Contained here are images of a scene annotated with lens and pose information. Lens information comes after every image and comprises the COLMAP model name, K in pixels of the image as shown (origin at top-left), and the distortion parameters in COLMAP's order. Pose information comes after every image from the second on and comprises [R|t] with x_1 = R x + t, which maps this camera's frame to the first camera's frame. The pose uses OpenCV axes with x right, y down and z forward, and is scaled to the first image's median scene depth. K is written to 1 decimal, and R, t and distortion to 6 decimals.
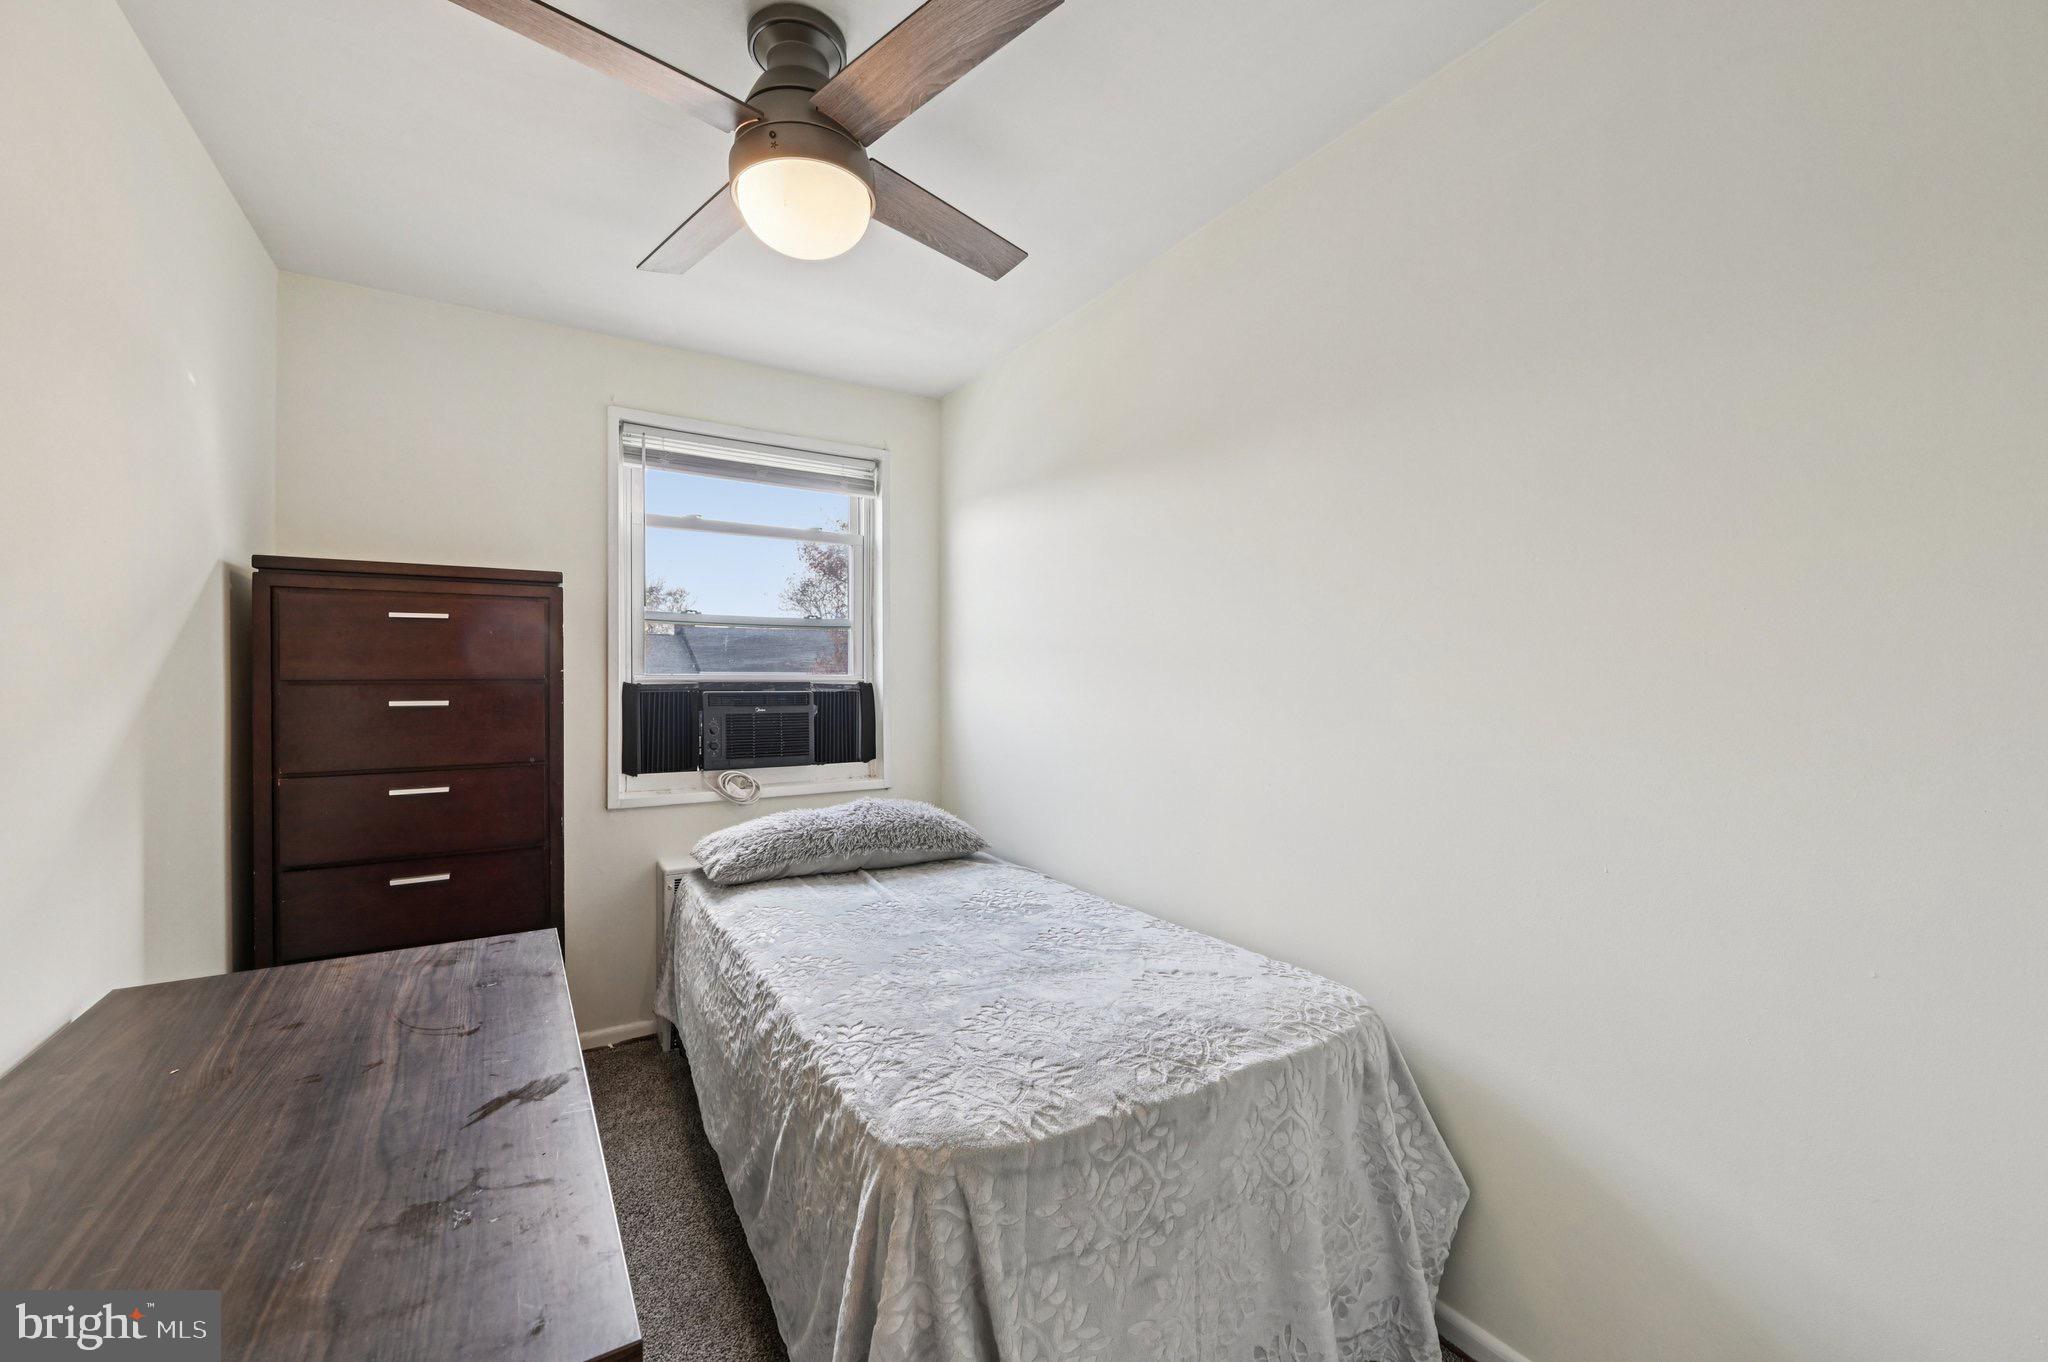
lens RADIAL K [[807.3, 0, 1034.4], [0, 807.3, 679.3], [0, 0, 1]] dist [-0.001080, -0.000131]
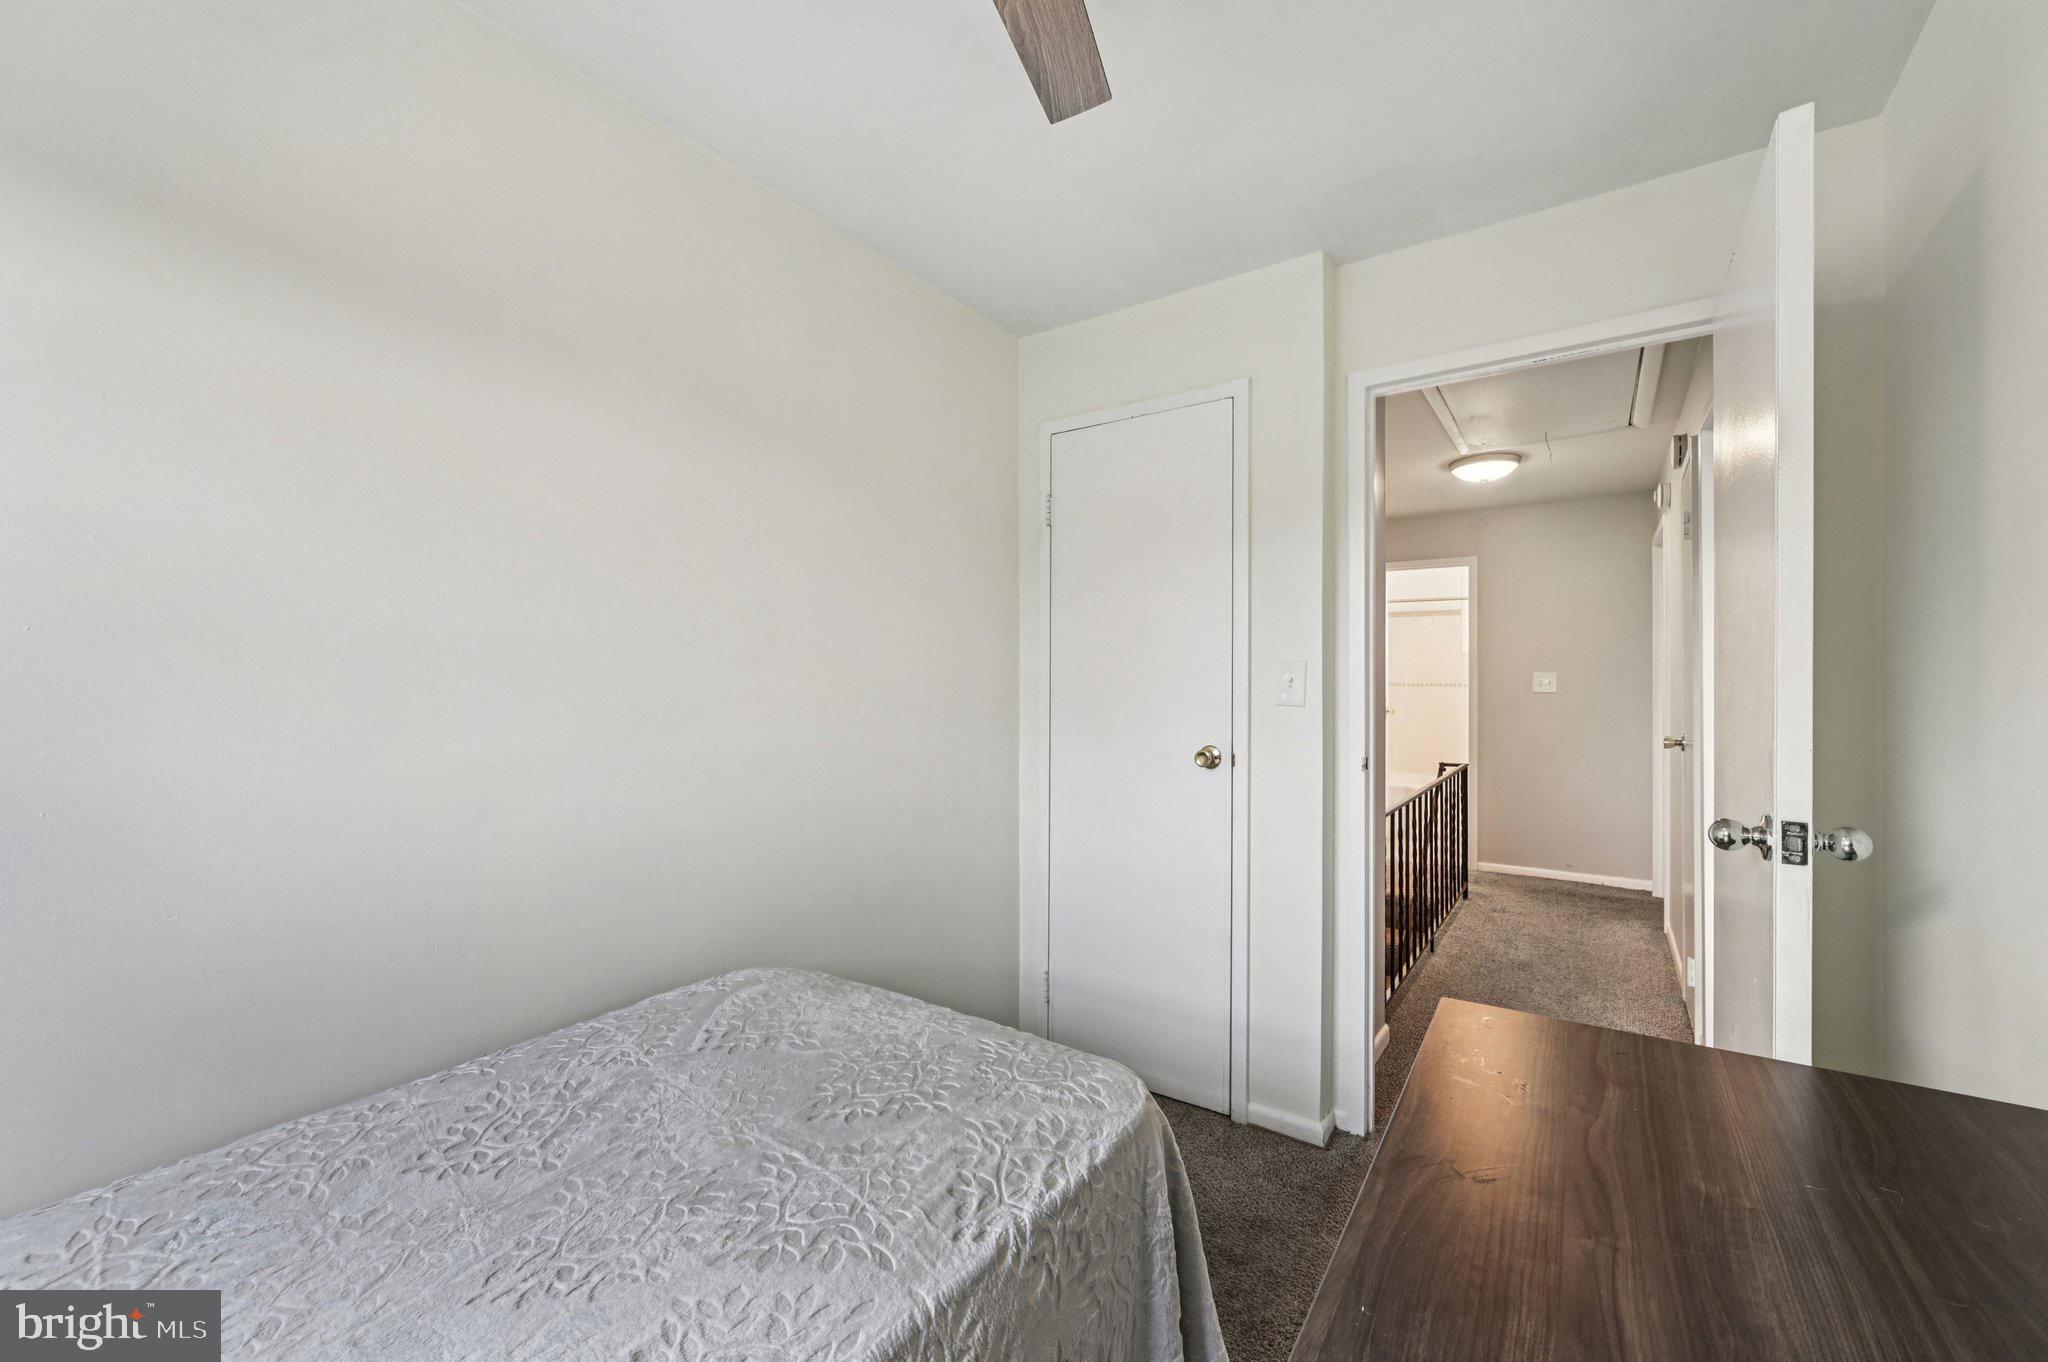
lens RADIAL K [[807.3, 0, 1024.6], [0, 807.3, 677.6], [0, 0, 1]] dist [-0.001080, -0.000131]
pose [[-0.380872, 0.001574, 0.924627, -0.461324], [-0.000292, 0.999998, -0.001822, 0.002852], [-0.924628, -0.000963, -0.380871, 0.640901]]
